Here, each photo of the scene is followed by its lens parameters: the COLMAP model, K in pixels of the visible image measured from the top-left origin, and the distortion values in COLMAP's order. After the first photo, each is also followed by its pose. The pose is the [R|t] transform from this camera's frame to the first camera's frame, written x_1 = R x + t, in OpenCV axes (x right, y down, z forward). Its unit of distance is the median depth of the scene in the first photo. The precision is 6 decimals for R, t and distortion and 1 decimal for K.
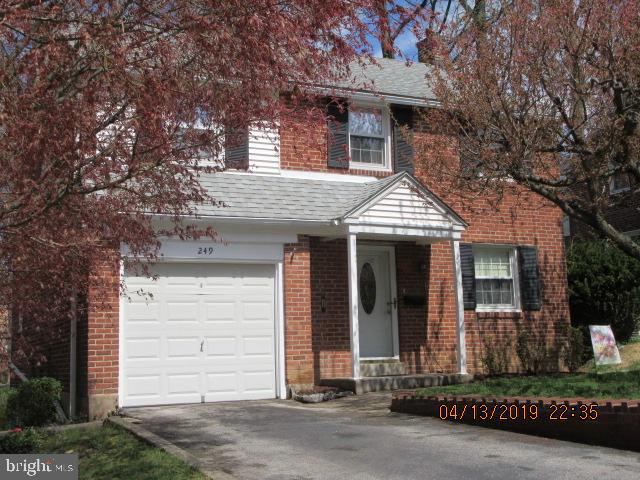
lens RADIAL K [[847.4, 0, 320.4], [0, 847.4, 239.7], [0, 0, 1]] dist [0.014370, 0.000000]
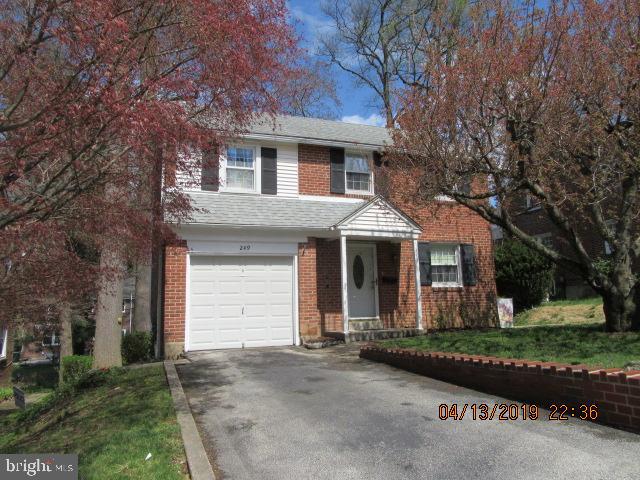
lens RADIAL K [[490.7, 0, 319.0], [0, 490.7, 240.6], [0, 0, 1]] dist [-0.001931, 0.001185]
pose [[0.996218, -0.010004, -0.086313, 0.067388], [0.009503, 0.999936, -0.006219, 0.006199], [0.086370, 0.005375, 0.996249, 0.123640]]
